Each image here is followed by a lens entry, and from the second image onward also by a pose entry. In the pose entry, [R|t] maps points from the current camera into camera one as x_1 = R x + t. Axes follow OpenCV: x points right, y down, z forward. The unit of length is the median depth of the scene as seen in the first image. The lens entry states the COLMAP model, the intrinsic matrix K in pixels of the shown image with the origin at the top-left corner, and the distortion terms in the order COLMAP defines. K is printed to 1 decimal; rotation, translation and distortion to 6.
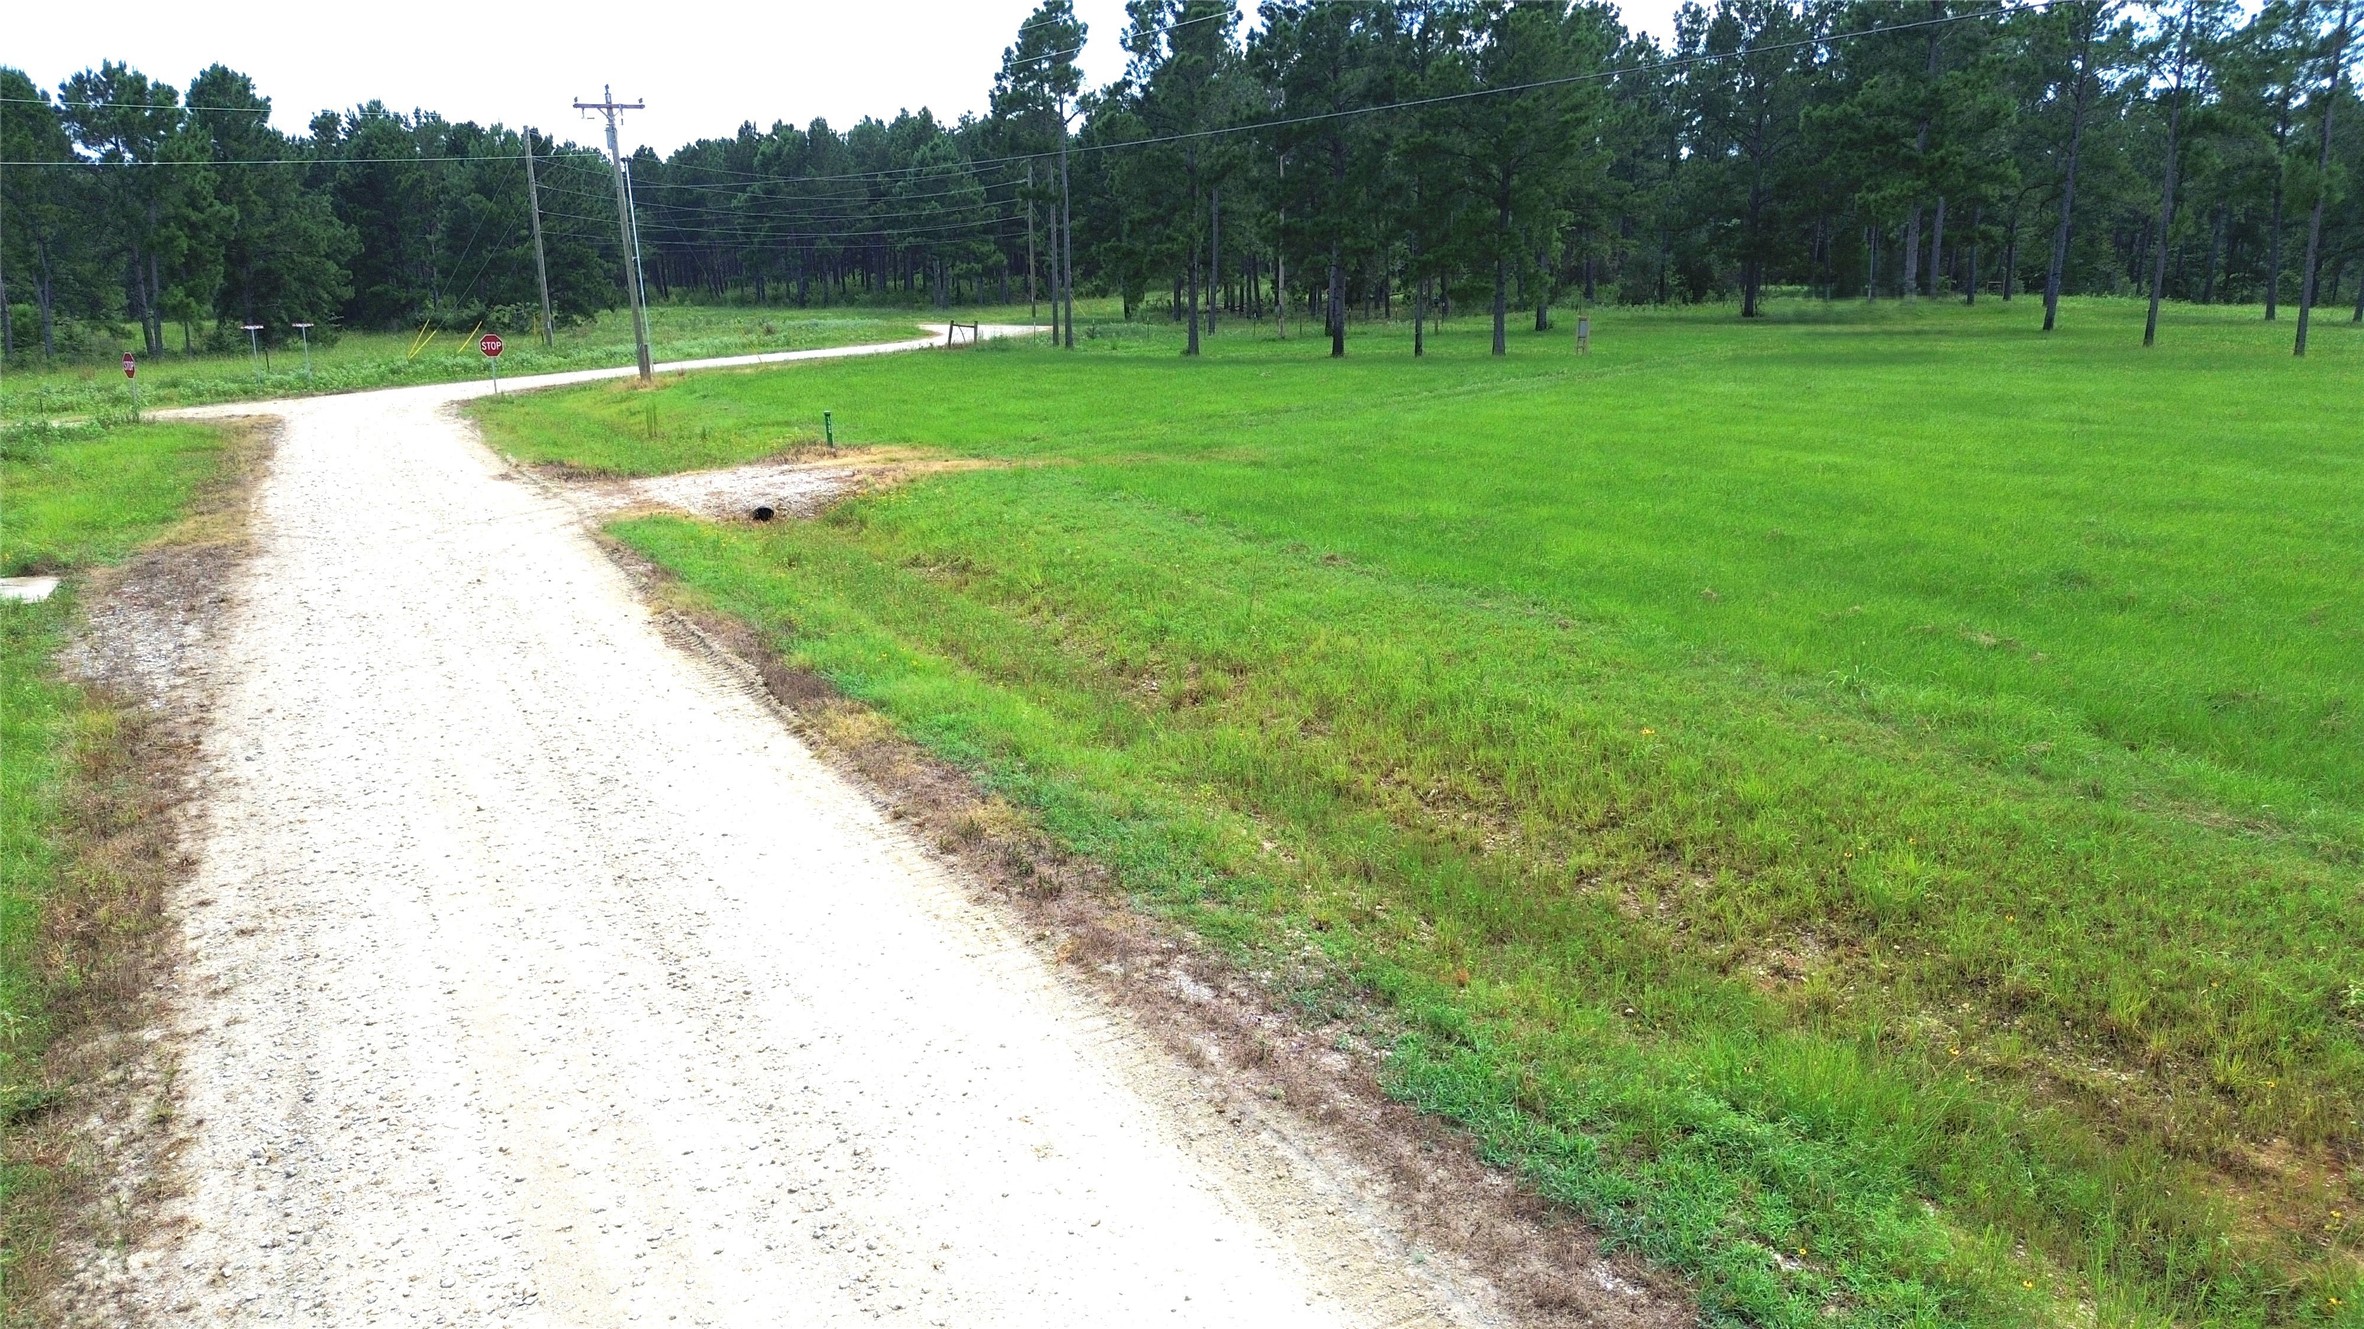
lens RADIAL K [[1751.1, 0, 1175.7], [0, 1751.1, 673.1], [0, 0, 1]] dist [0.030535, -0.038254]
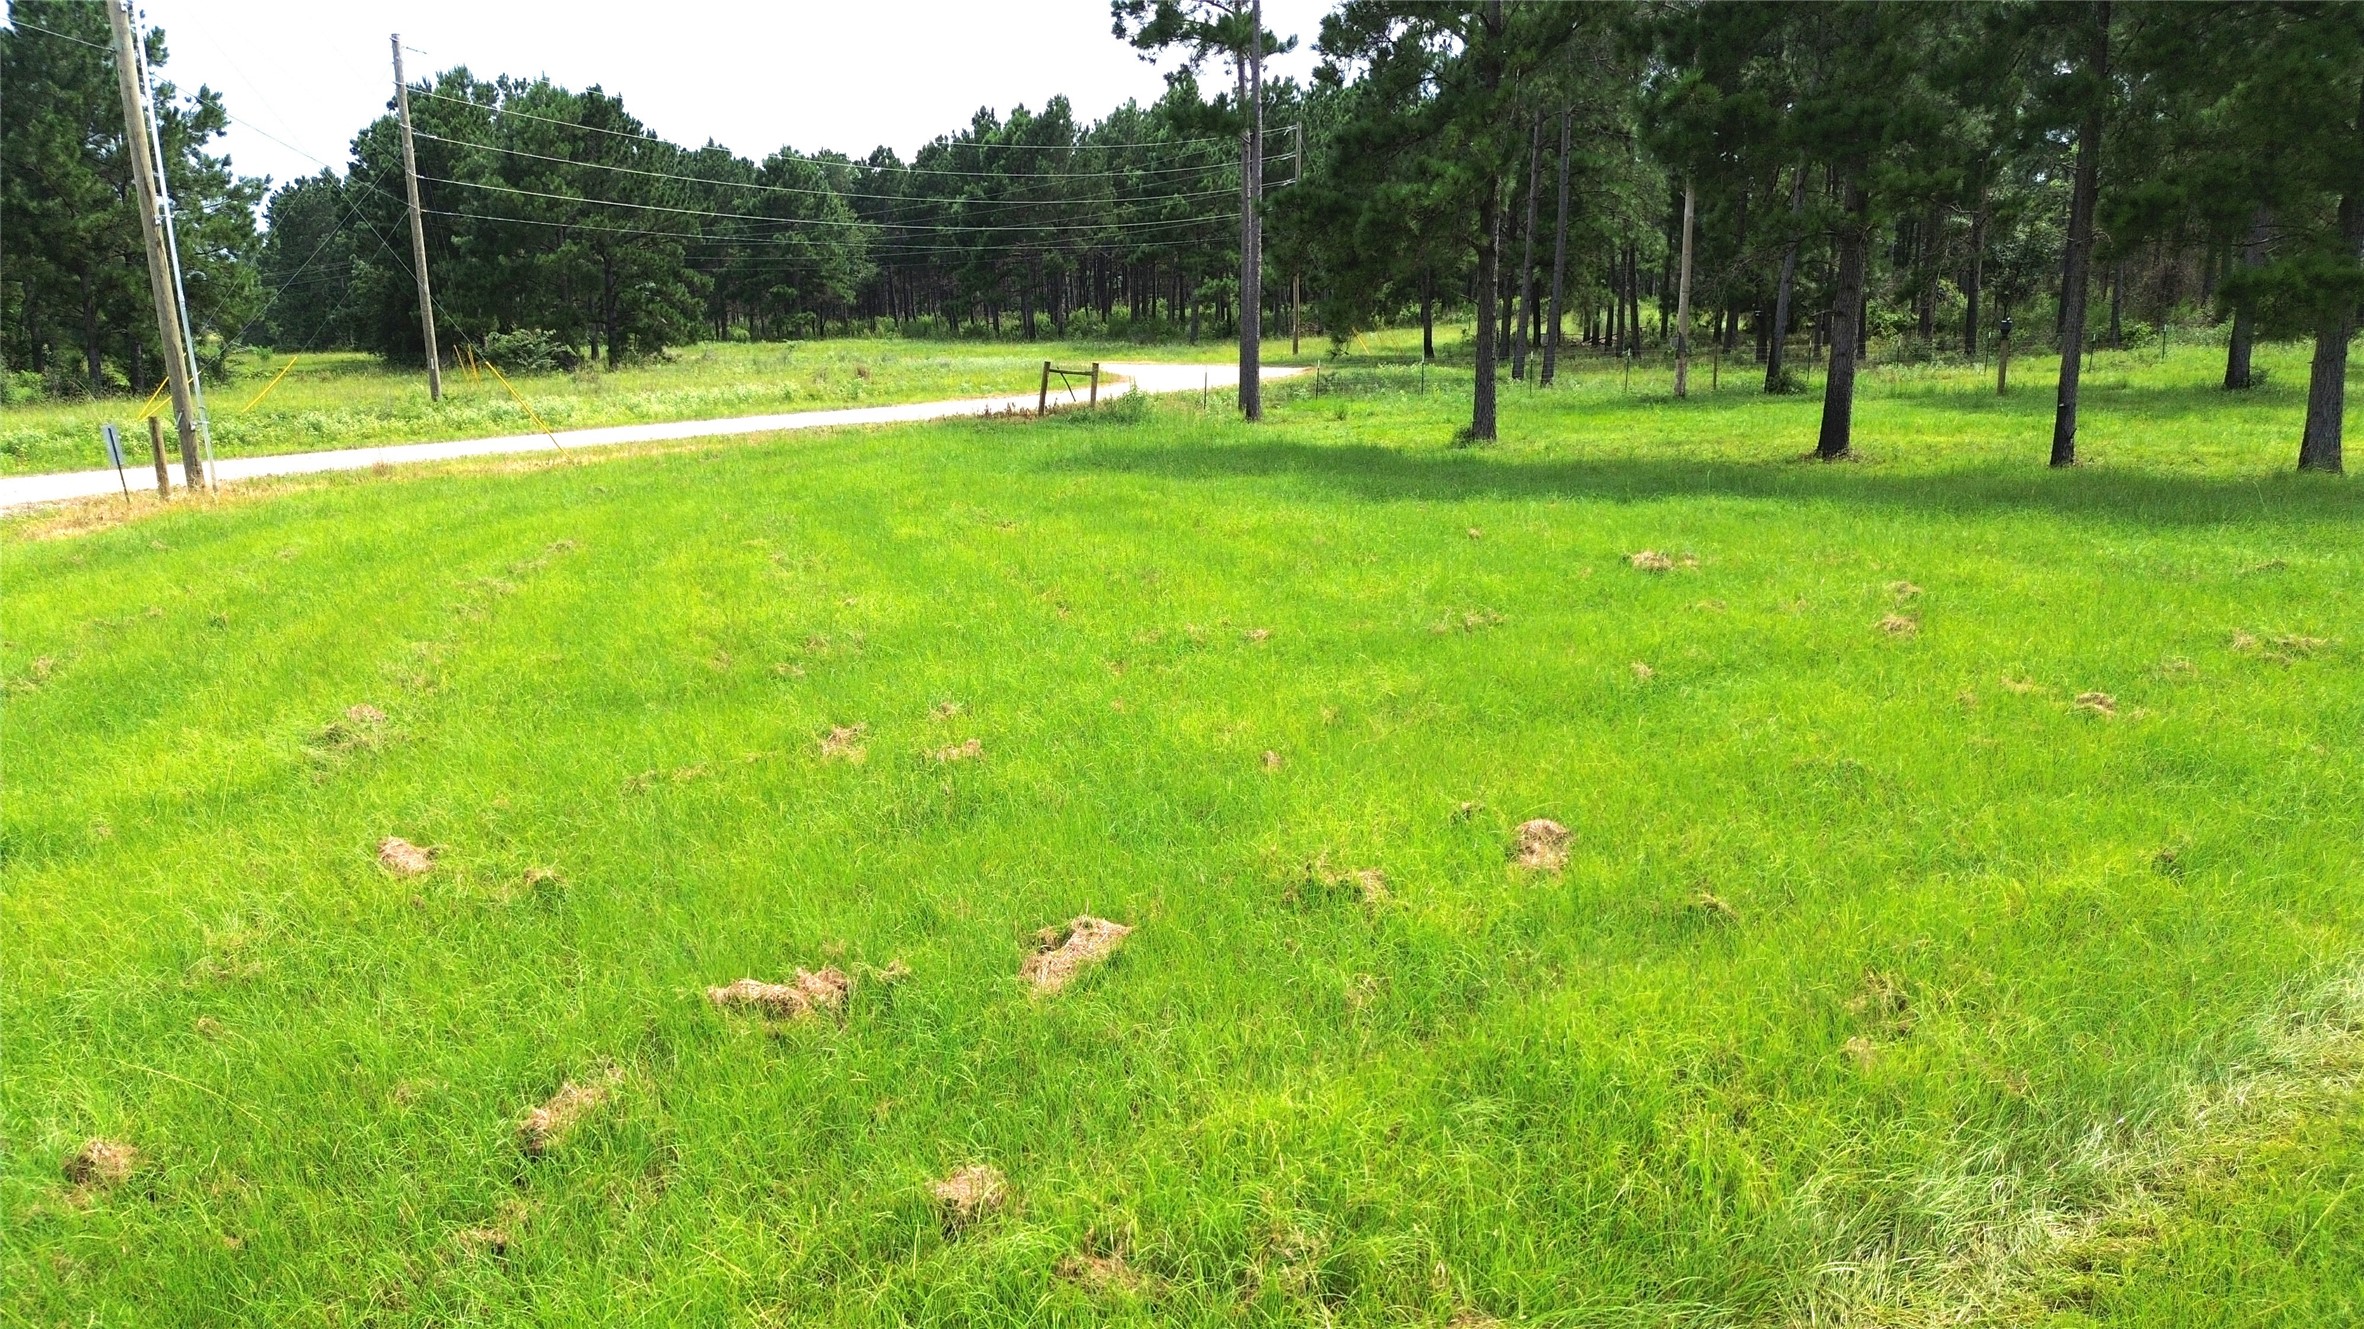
lens RADIAL K [[1751.1, 0, 1175.7], [0, 1751.1, 673.1], [0, 0, 1]] dist [0.030535, -0.038254]
pose [[0.978565, 0.043117, -0.201372, 0.021145], [-0.047241, 0.998760, -0.015716, -0.087541], [0.200445, 0.024893, 0.979389, 0.427841]]
